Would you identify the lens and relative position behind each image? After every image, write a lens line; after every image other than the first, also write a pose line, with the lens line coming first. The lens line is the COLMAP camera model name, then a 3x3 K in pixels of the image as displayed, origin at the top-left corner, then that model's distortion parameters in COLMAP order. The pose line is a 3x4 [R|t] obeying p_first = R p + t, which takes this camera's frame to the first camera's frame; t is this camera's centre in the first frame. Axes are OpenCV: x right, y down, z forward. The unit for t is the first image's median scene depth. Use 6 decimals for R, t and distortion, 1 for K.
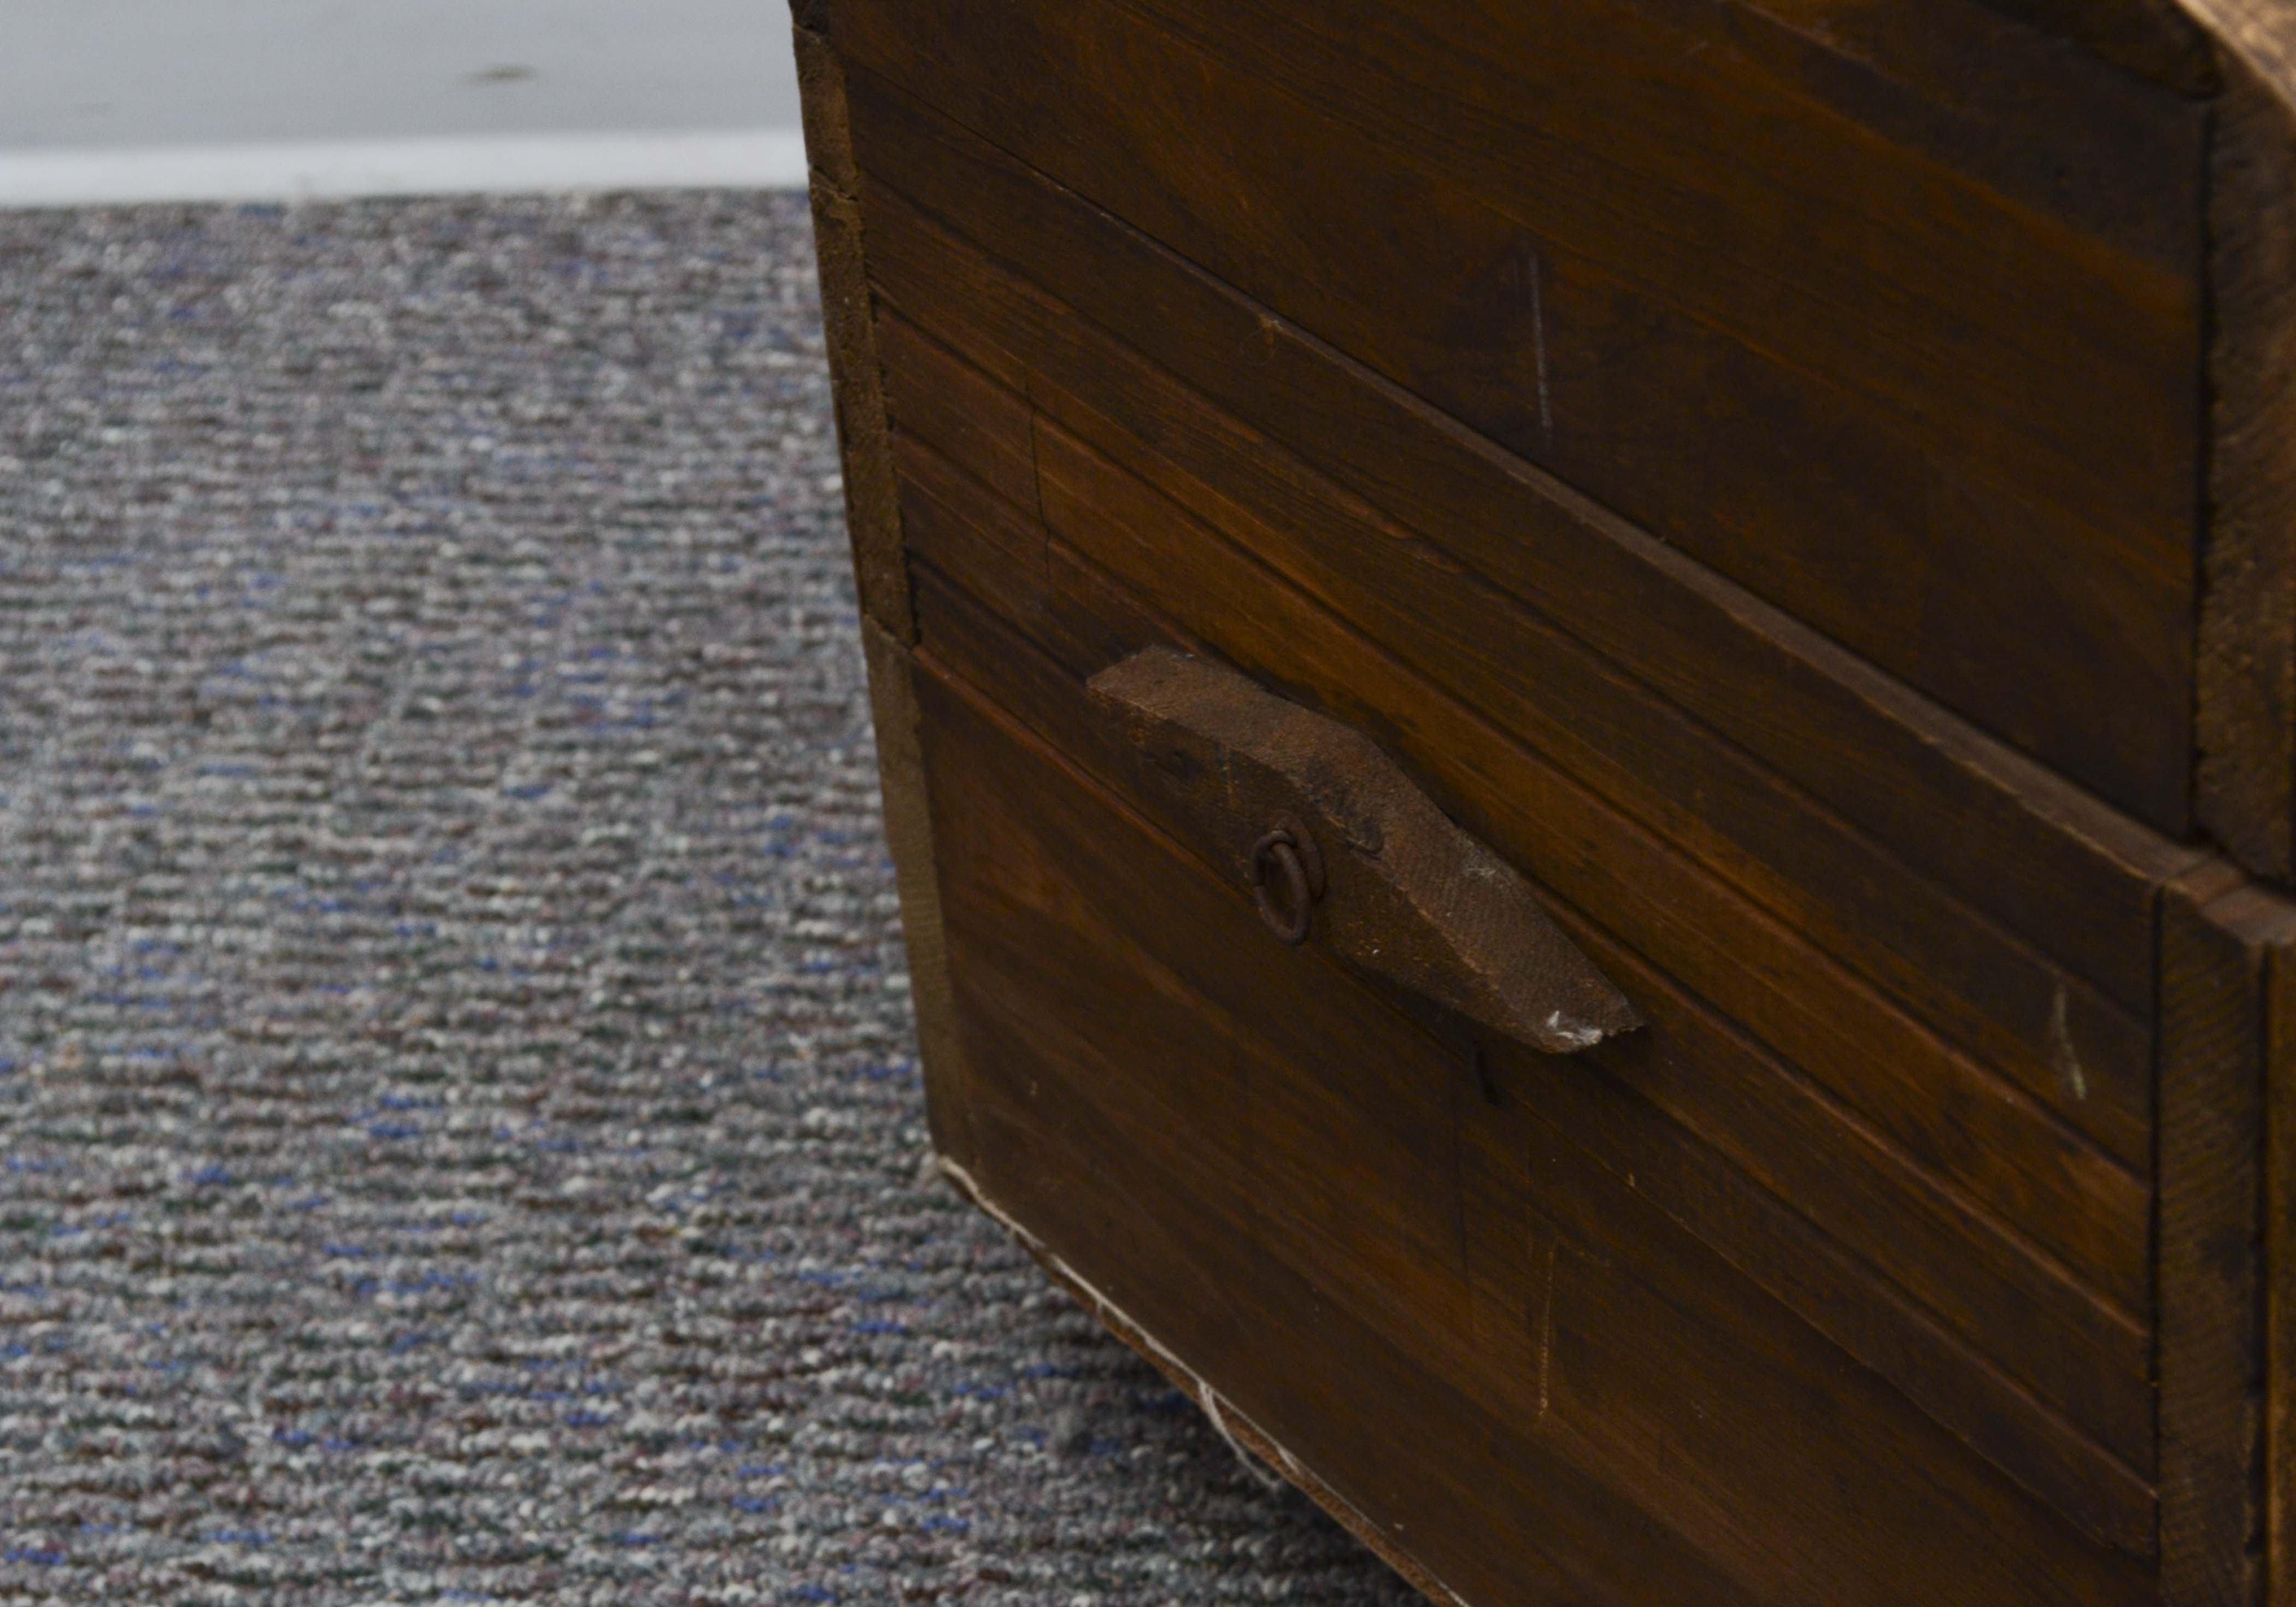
lens RADIAL K [[6000.2, 0, 1367.8], [0, 6000.2, 745.7], [0, 0, 1]] dist [0.045605, 0.000000]
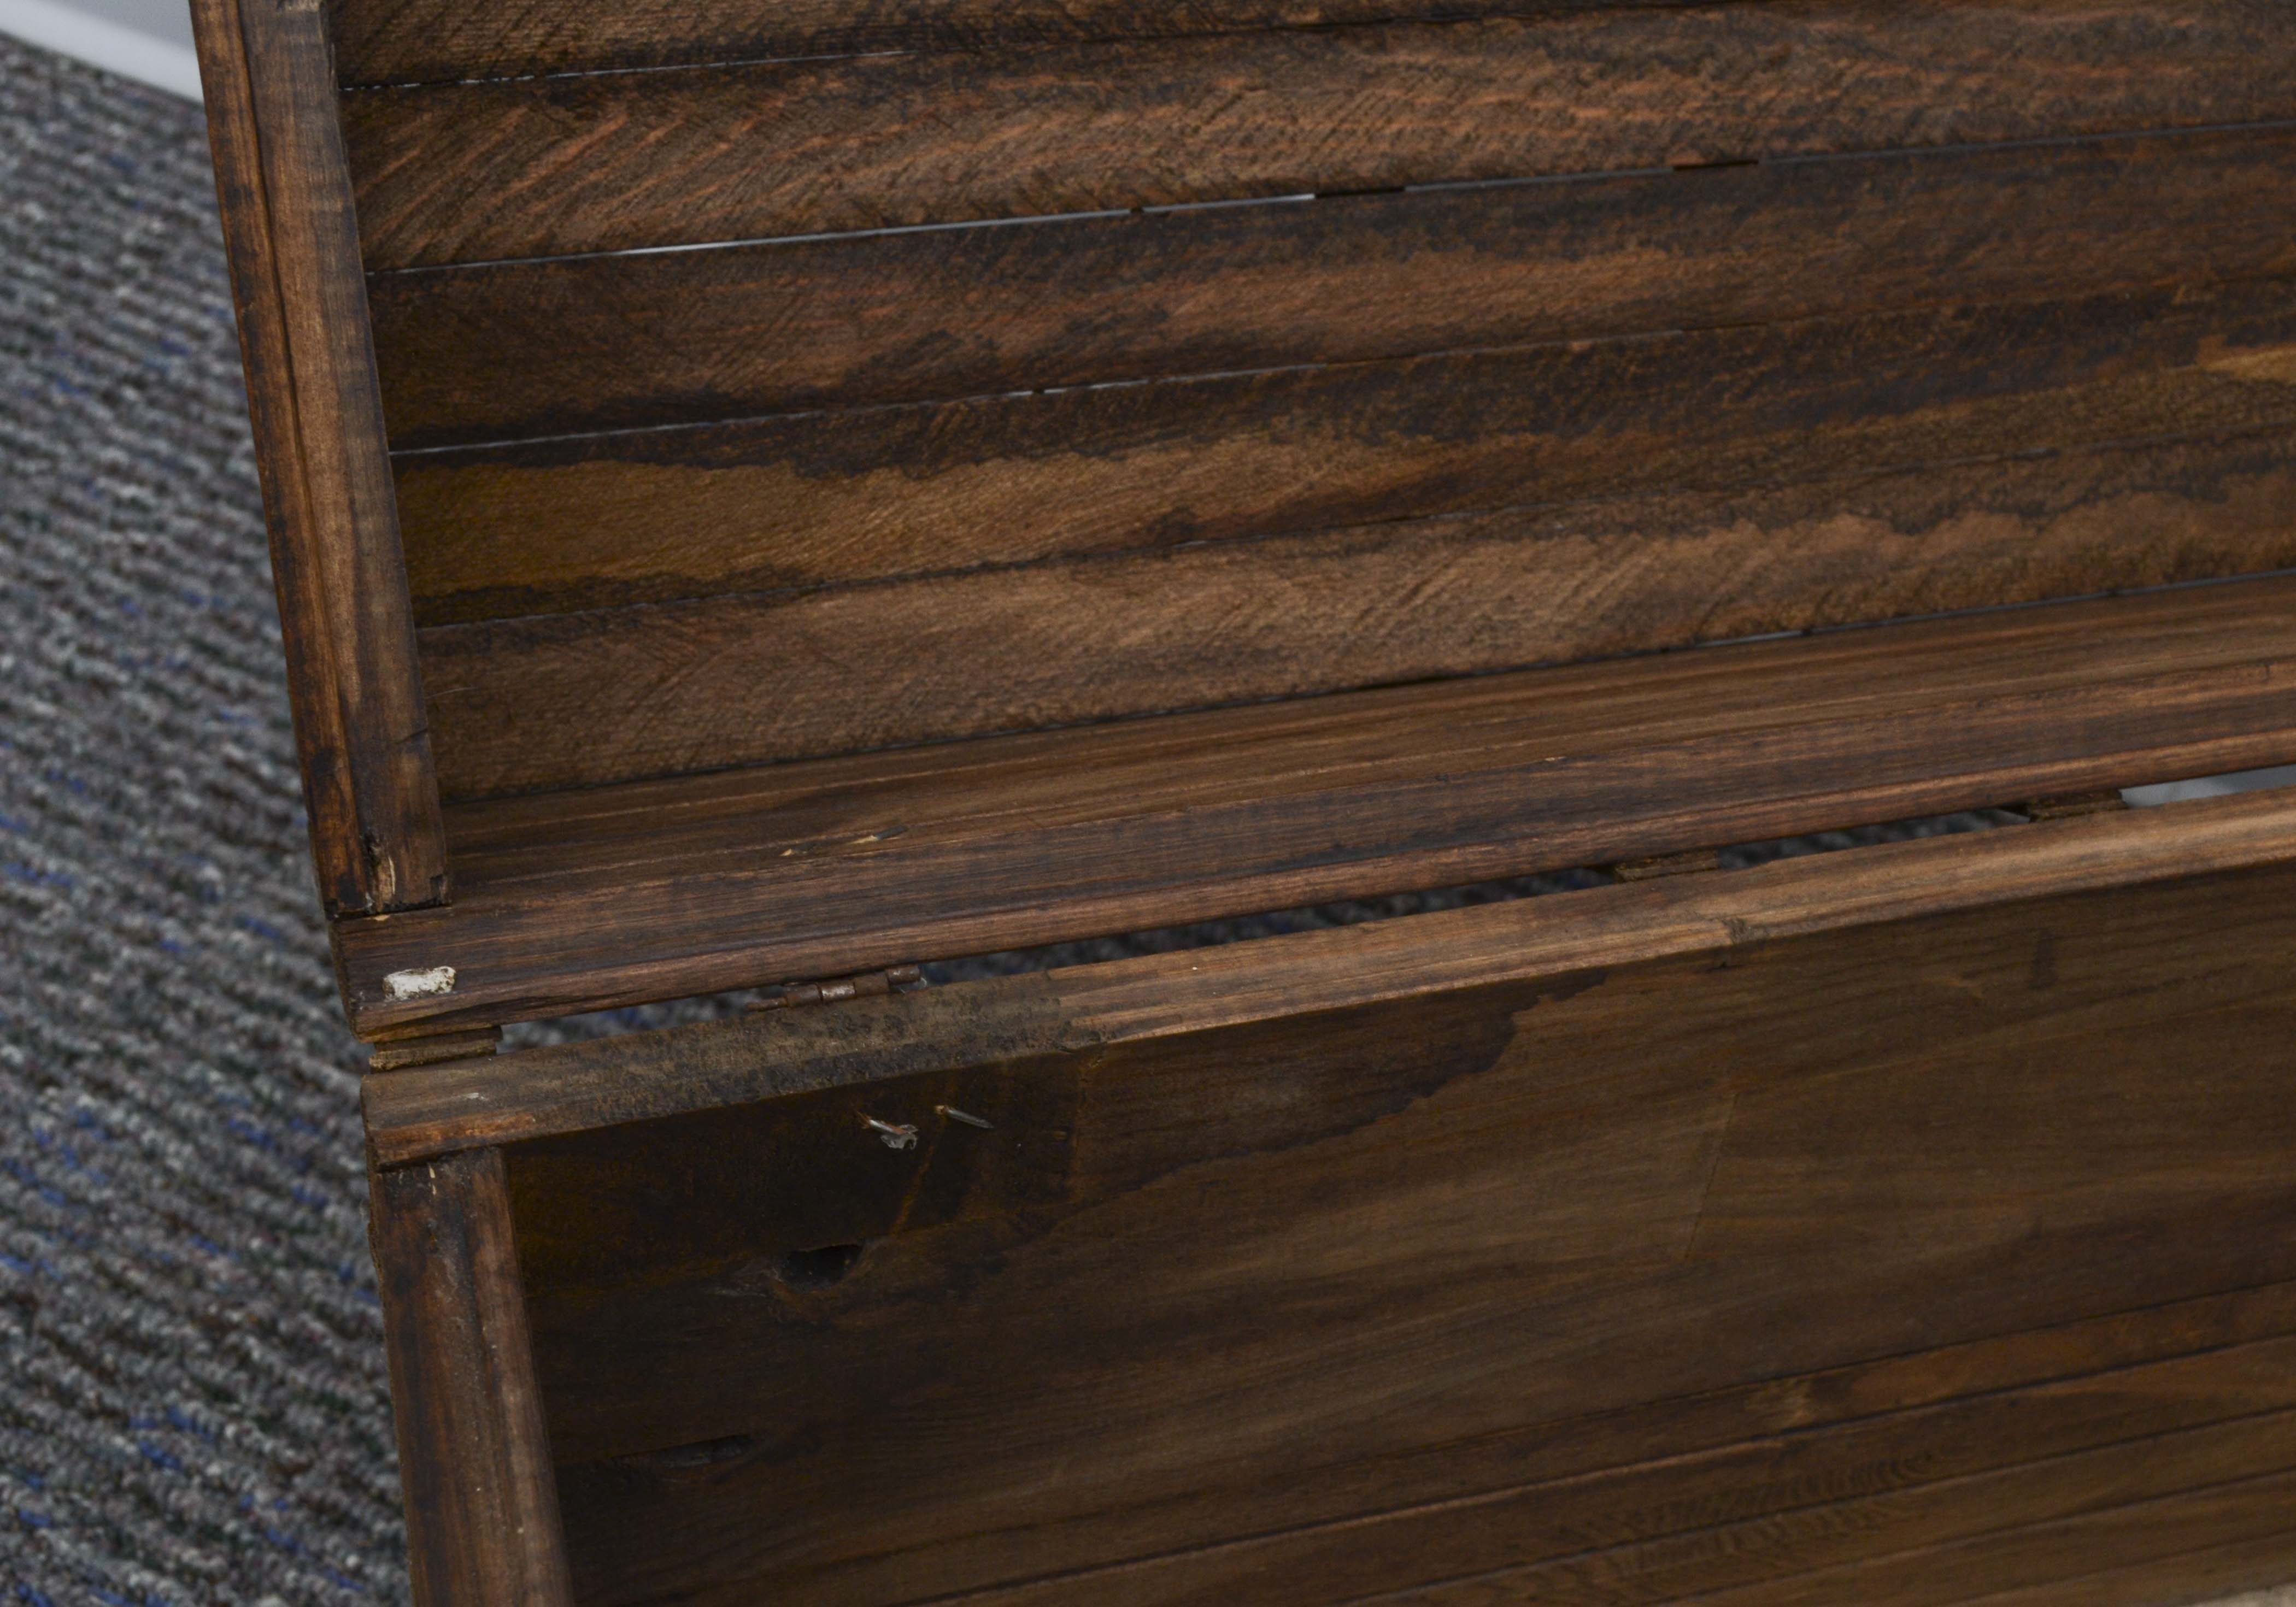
lens RADIAL K [[3536.0, 0, 1313.7], [0, 3536.0, 894.1], [0, 0, 1]] dist [-0.038023, 0.000000]
pose [[0.935128, 0.344989, -0.080735, 0.041972], [-0.319523, 0.919594, 0.228586, -0.230264], [0.153103, -0.187960, 0.970170, 0.452790]]
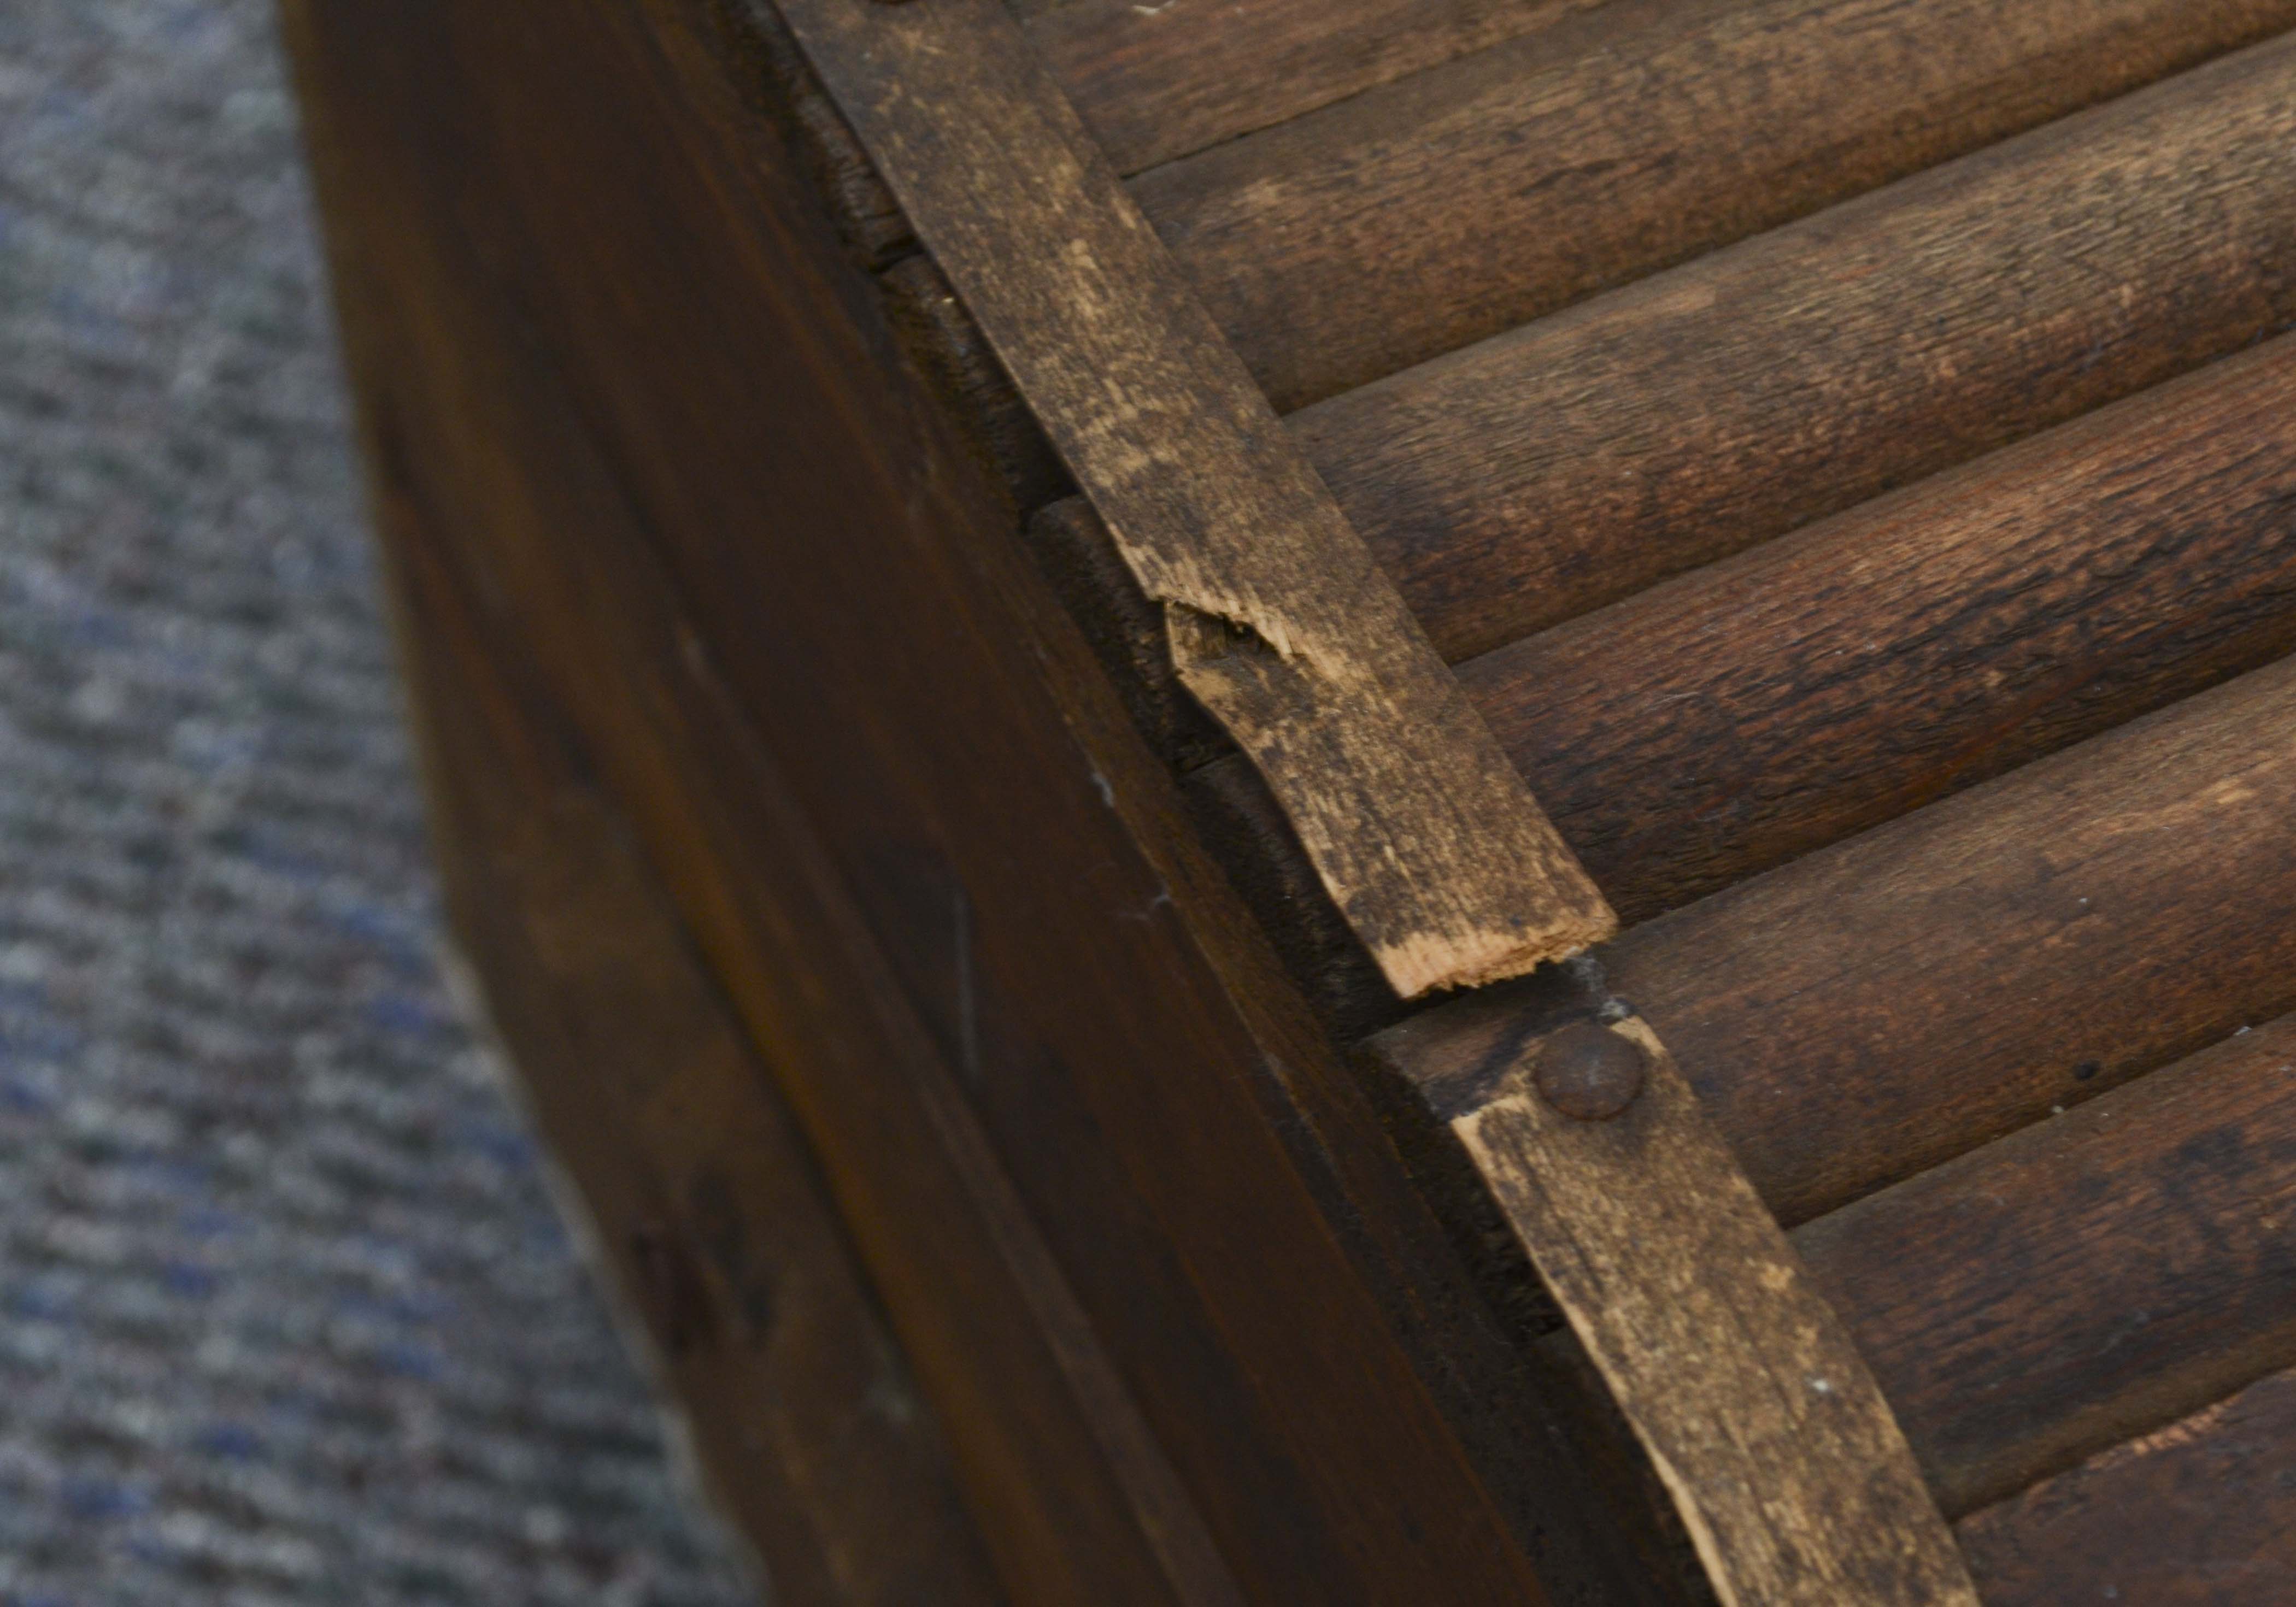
lens RADIAL K [[6000.2, 0, 1211.3], [0, 6000.2, 934.5], [0, 0, 1]] dist [0.045605, 0.000000]
pose [[0.983900, 0.172823, -0.045526, 0.056202], [-0.143583, 0.916067, 0.374441, -0.216614], [0.106417, -0.361875, 0.926133, 0.252426]]
